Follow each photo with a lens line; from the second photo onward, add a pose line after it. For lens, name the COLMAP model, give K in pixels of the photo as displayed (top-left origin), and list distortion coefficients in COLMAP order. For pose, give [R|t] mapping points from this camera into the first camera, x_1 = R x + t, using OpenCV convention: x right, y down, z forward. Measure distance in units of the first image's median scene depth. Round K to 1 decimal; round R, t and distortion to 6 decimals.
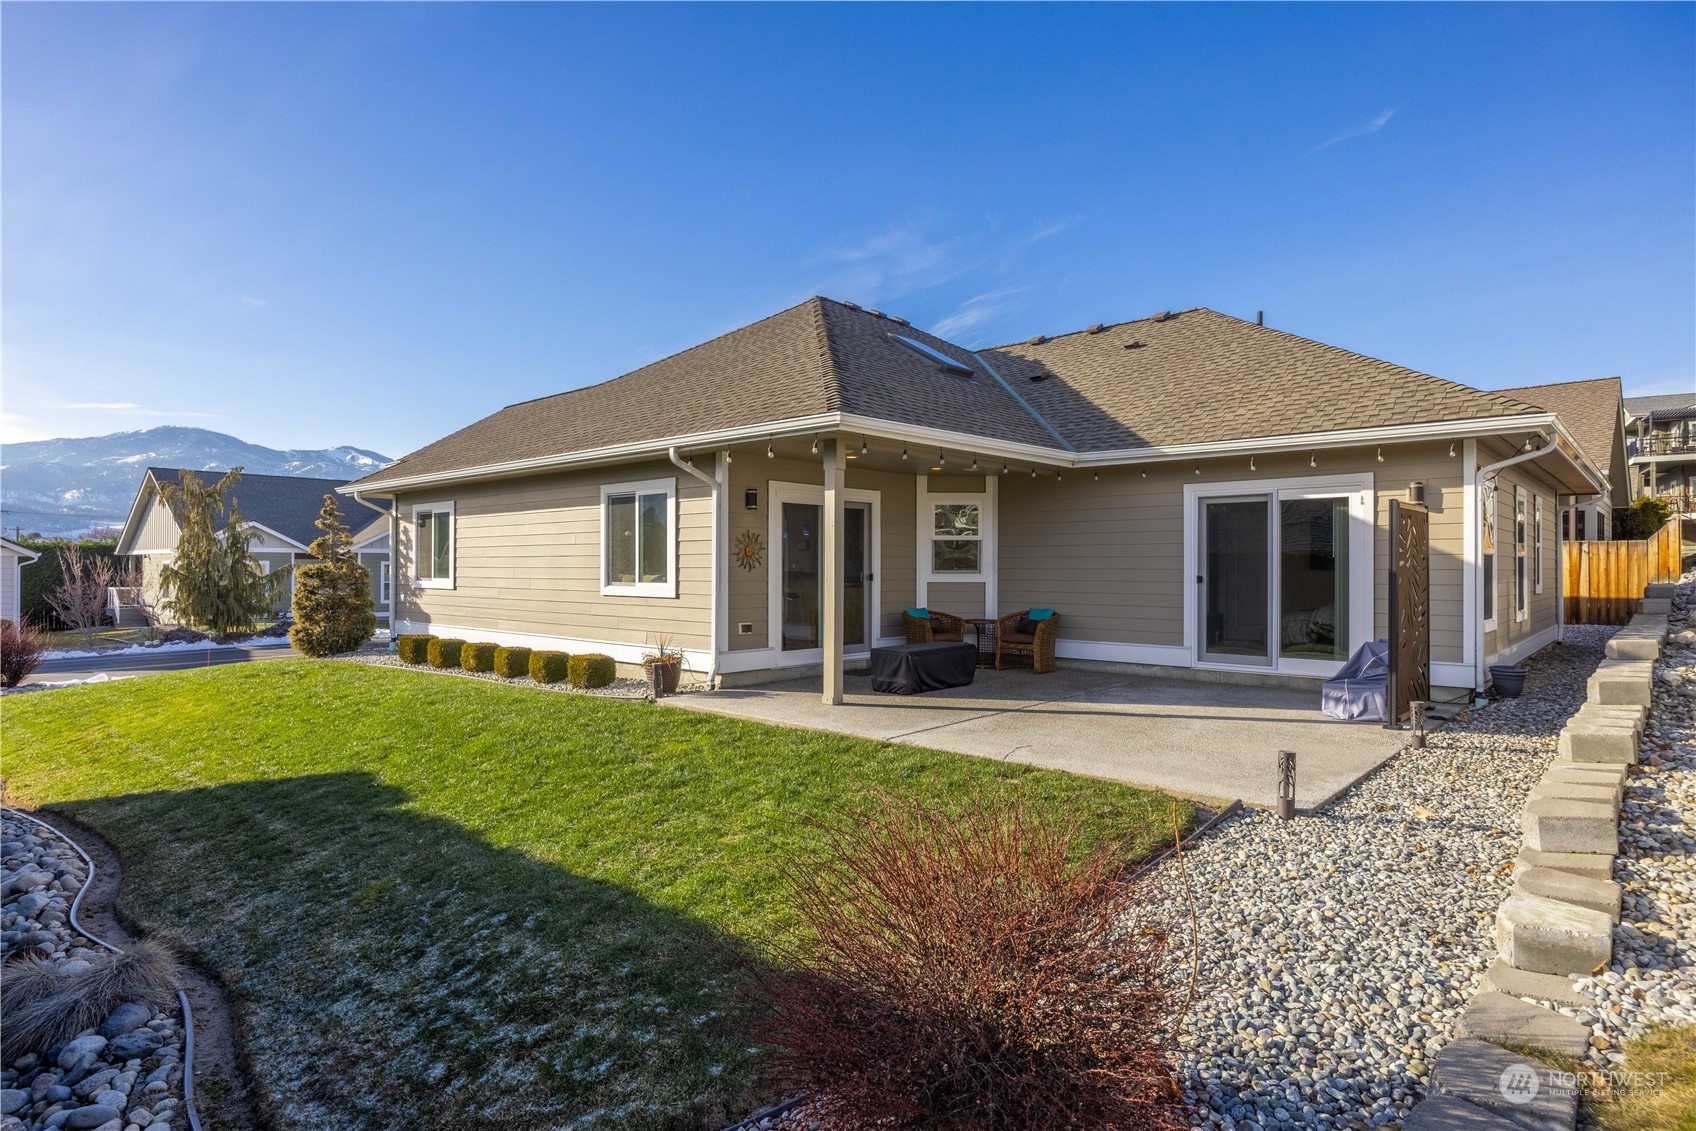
lens RADIAL K [[939.1, 0, 848.5], [0, 939.1, 570.8], [0, 0, 1]] dist [0.002051, 0.000303]
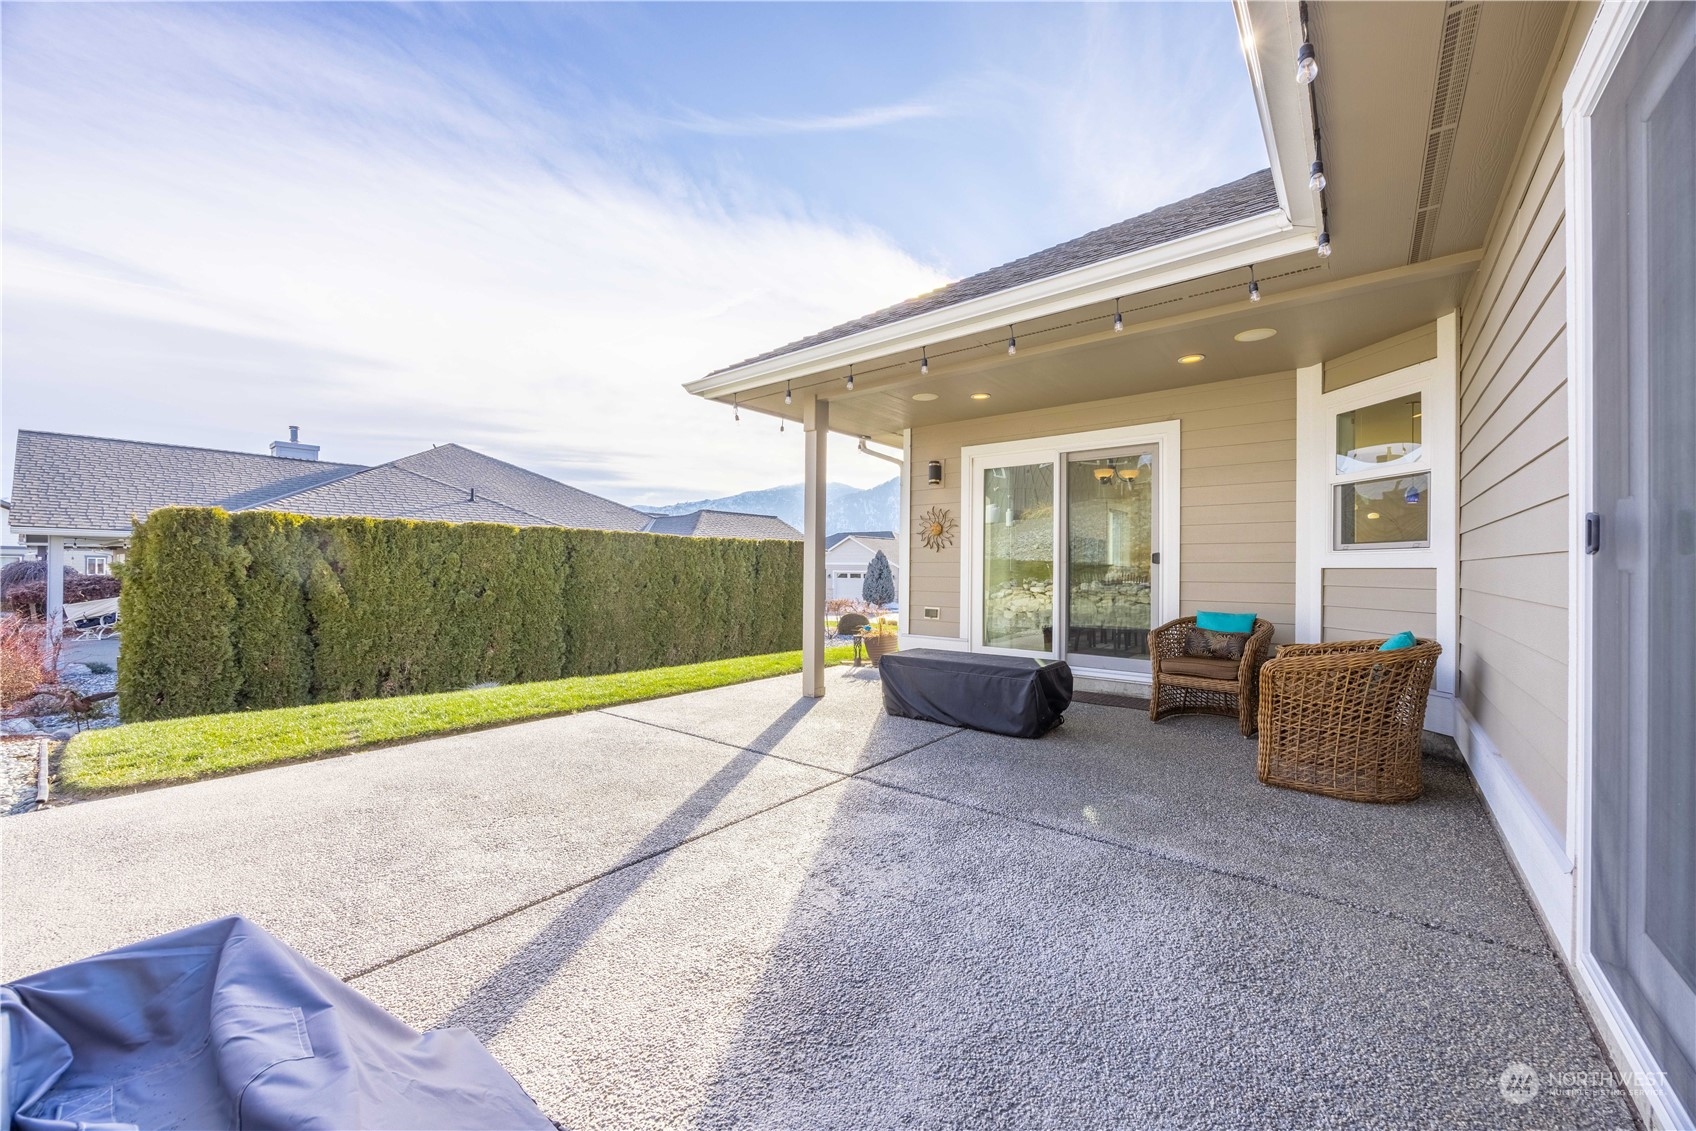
lens RADIAL K [[665.5, 0, 840.5], [0, 665.5, 563.6], [0, 0, 1]] dist [-0.001891, -0.000131]
pose [[0.016554, -0.008168, -0.999830, 0.502451], [-0.008627, 0.999928, -0.008311, 0.017343], [0.999826, 0.008764, 0.016483, 0.822775]]
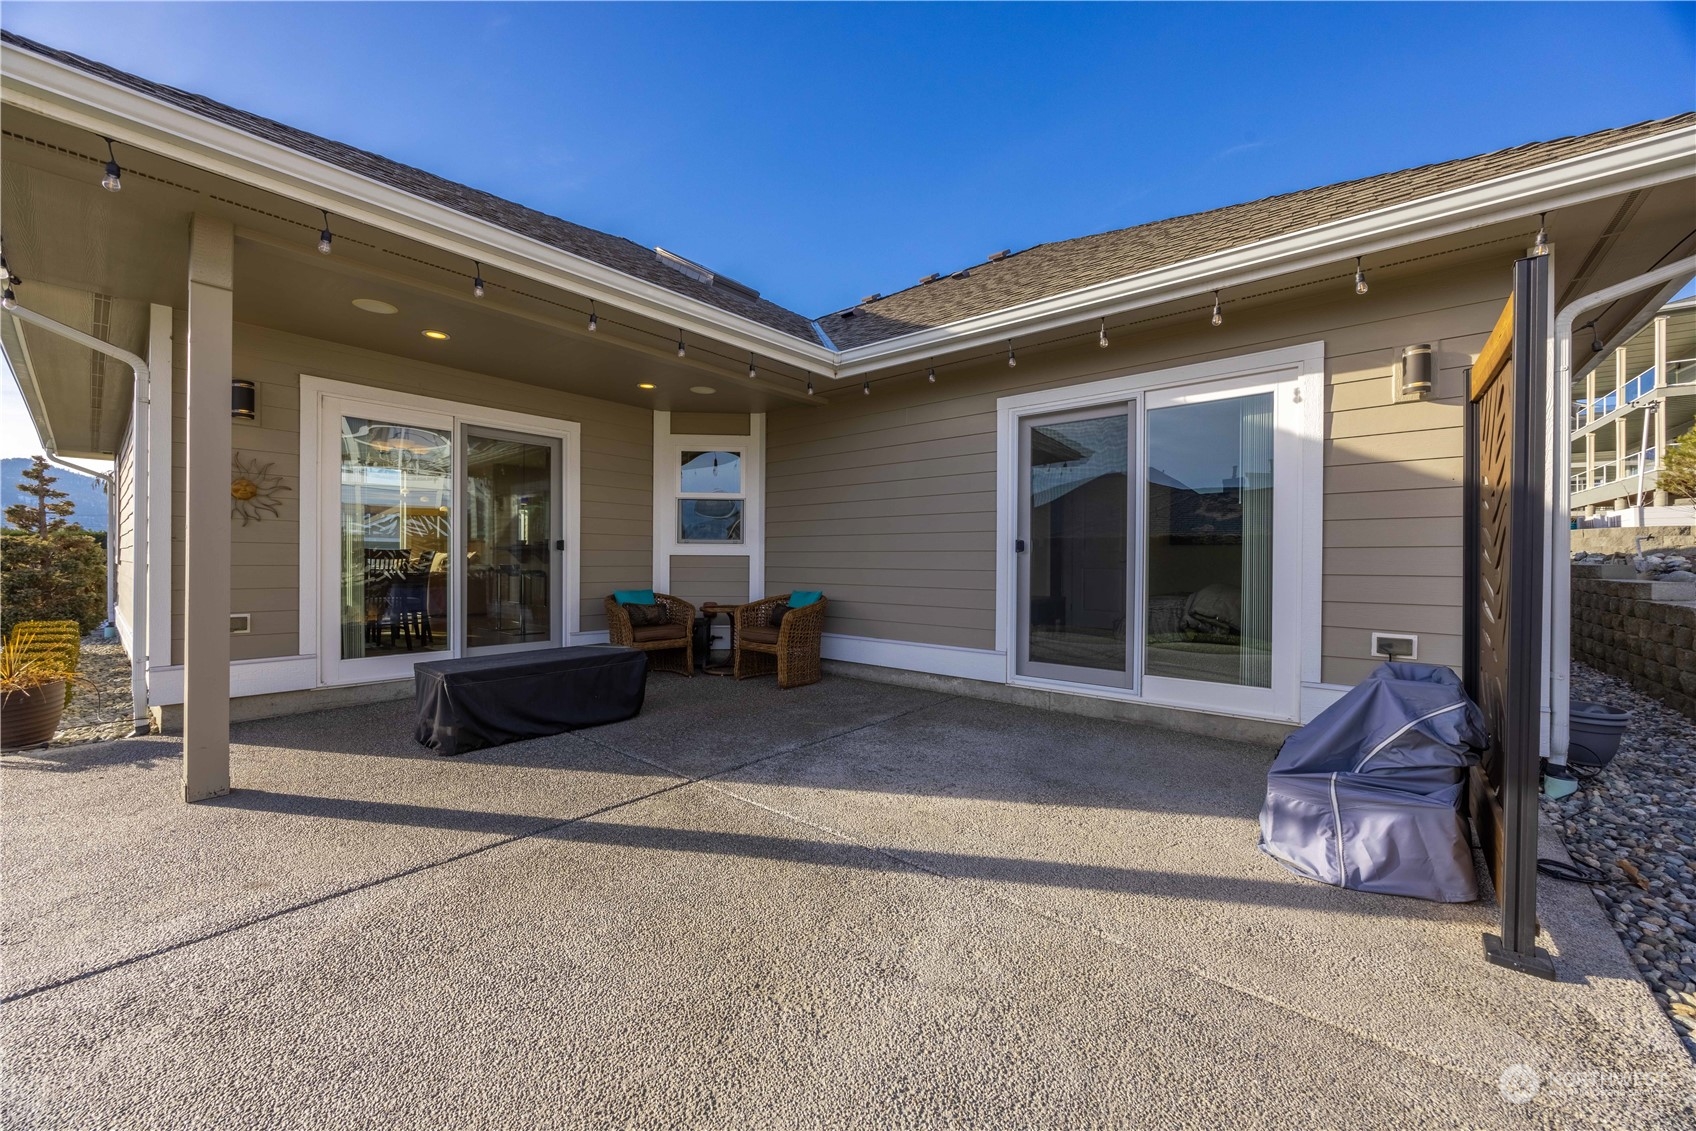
lens RADIAL K [[665.5, 0, 841.2], [0, 665.5, 565.9], [0, 0, 1]] dist [-0.001891, -0.000131]
pose [[0.999425, 0.004434, 0.033624, 0.227877], [-0.004583, 0.999980, 0.004349, 0.020427], [-0.033604, -0.004501, 0.999425, 0.529889]]
